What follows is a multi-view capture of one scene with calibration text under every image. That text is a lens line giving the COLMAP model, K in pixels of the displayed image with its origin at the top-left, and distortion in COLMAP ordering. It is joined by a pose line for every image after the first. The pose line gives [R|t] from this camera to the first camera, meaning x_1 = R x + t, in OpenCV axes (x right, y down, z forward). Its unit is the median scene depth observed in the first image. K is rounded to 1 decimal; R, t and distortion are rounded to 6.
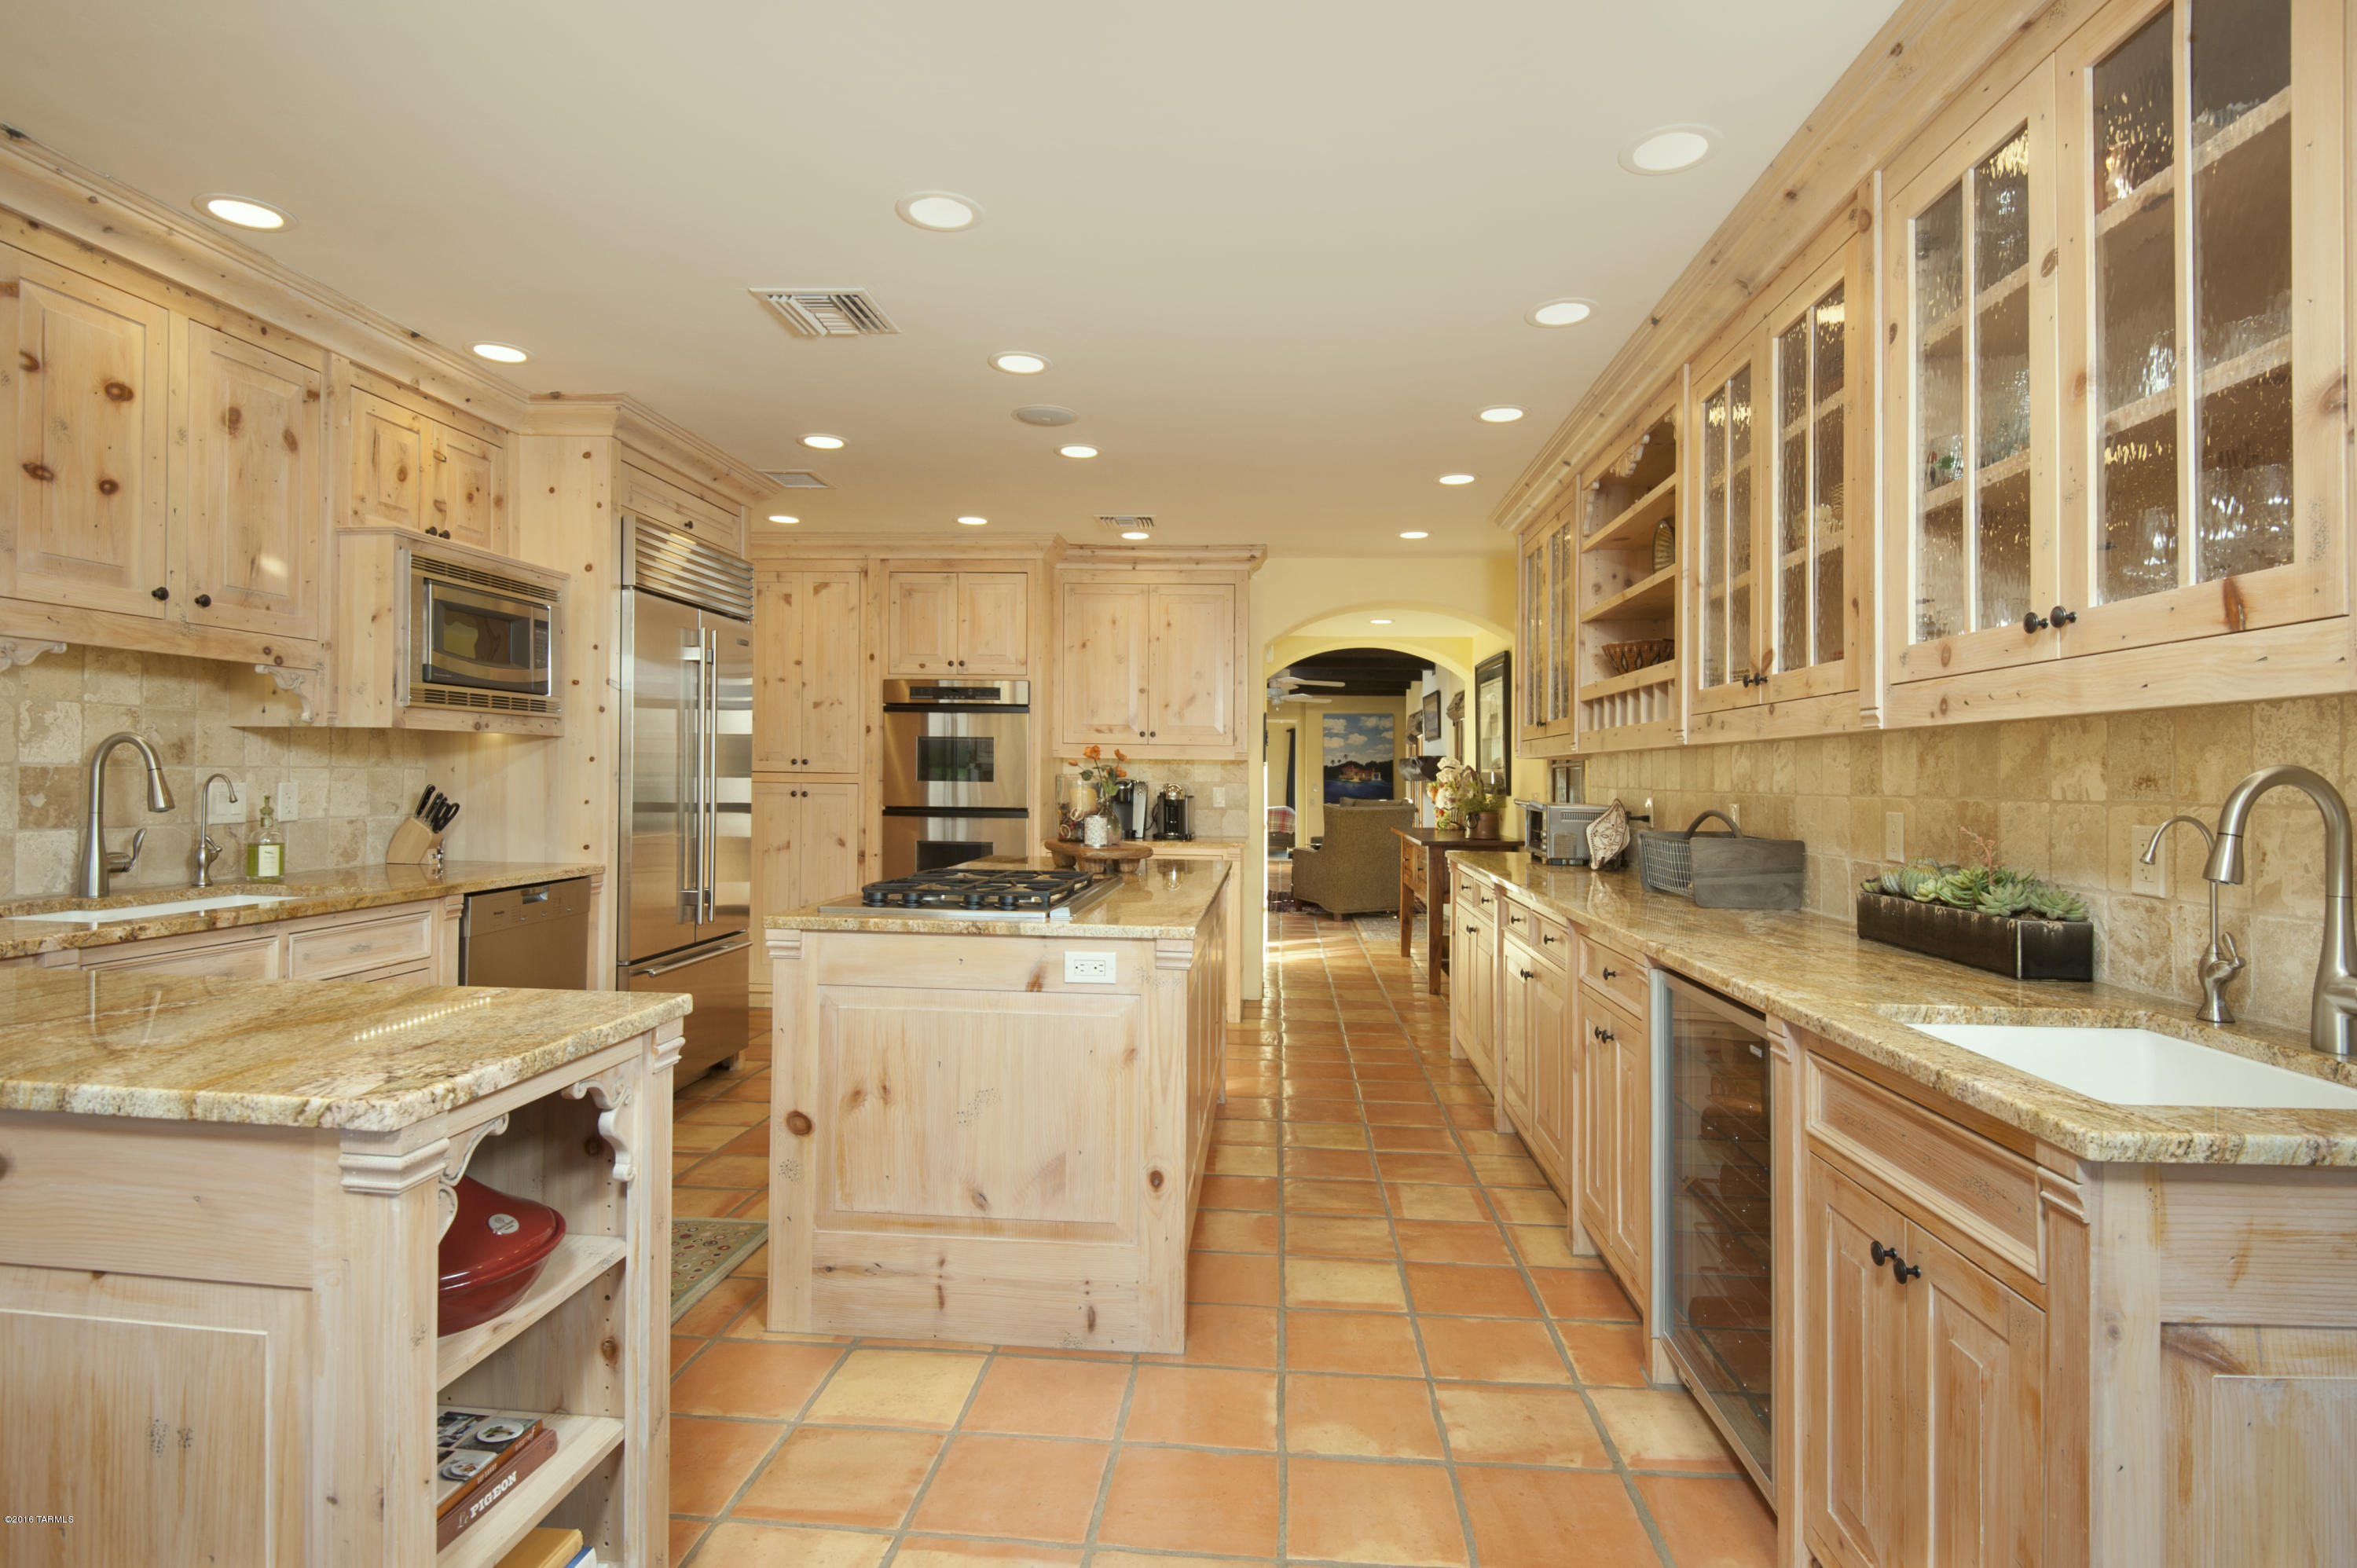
lens RADIAL K [[1159.2, 0, 1144.4], [0, 1159.2, 753.7], [0, 0, 1]] dist [-0.072346, 0.000067]
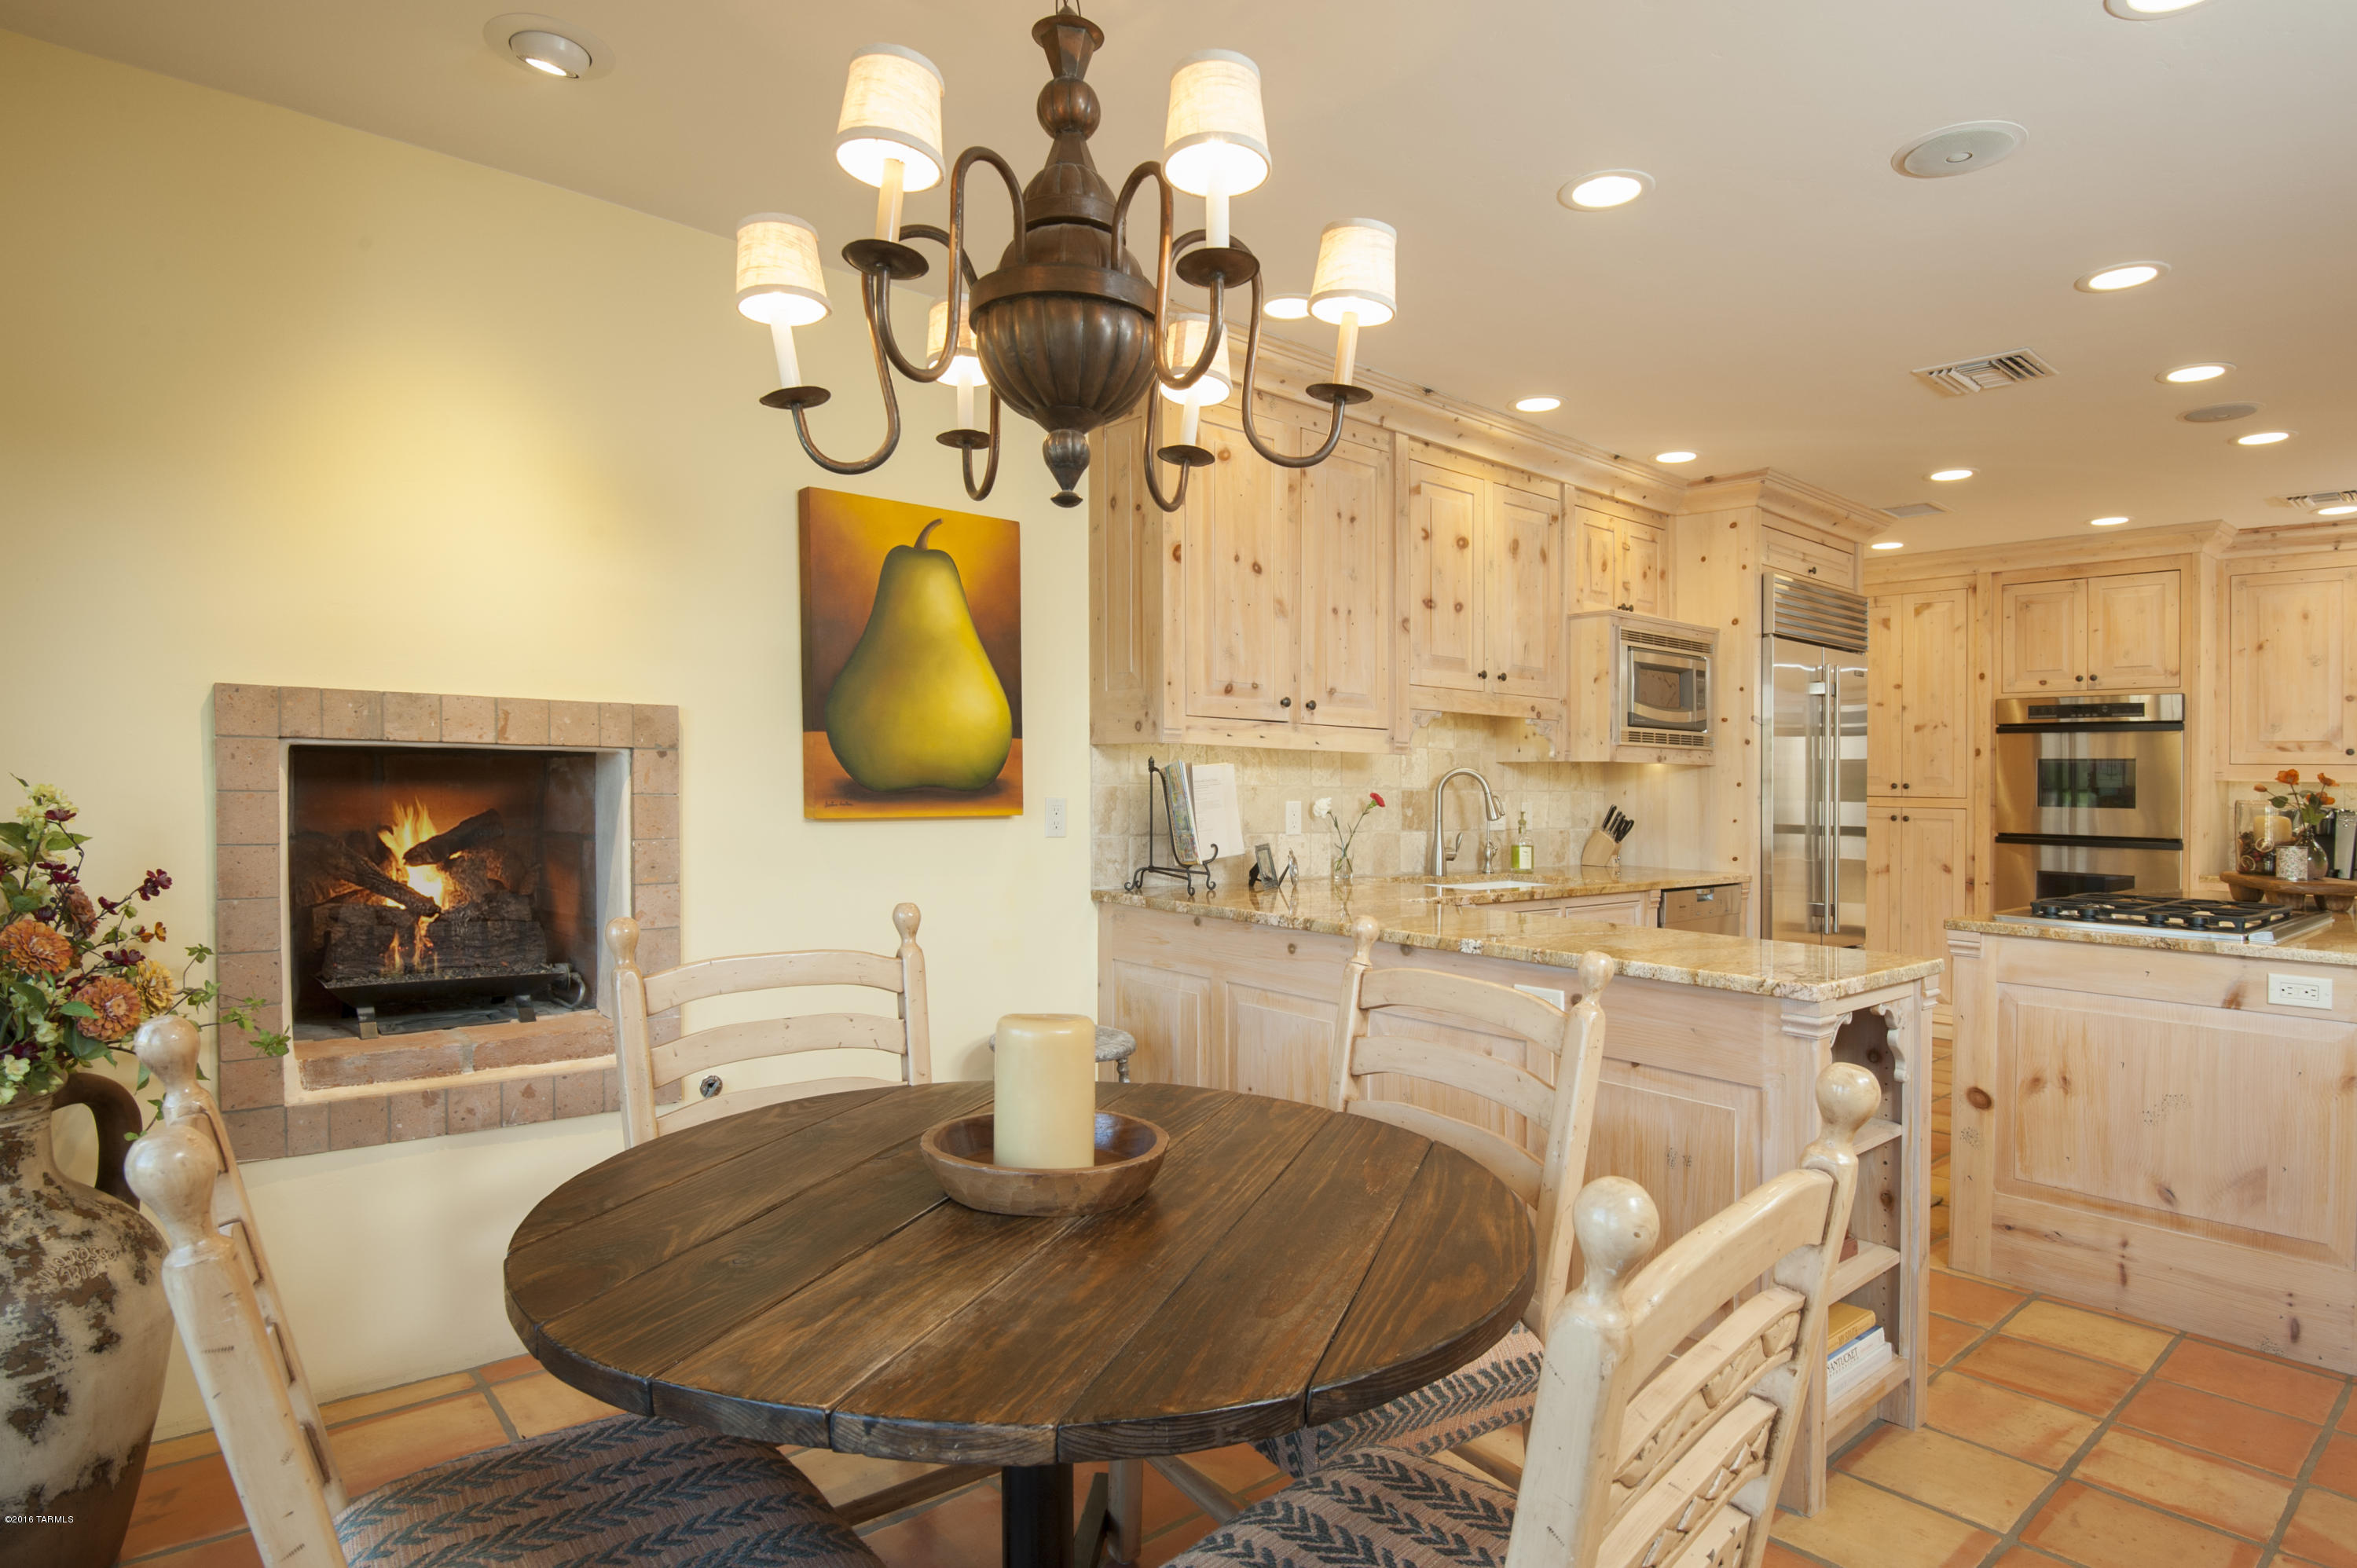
lens RADIAL K [[1284.9, 0, 1180.1], [0, 1284.9, 796.0], [0, 0, 1]] dist [0.022217, -0.041318]
pose [[0.742343, 0.006386, -0.669990, -0.025650], [0.004722, 0.999880, 0.014762, -0.006935], [0.670003, -0.014122, 0.742224, -0.450524]]
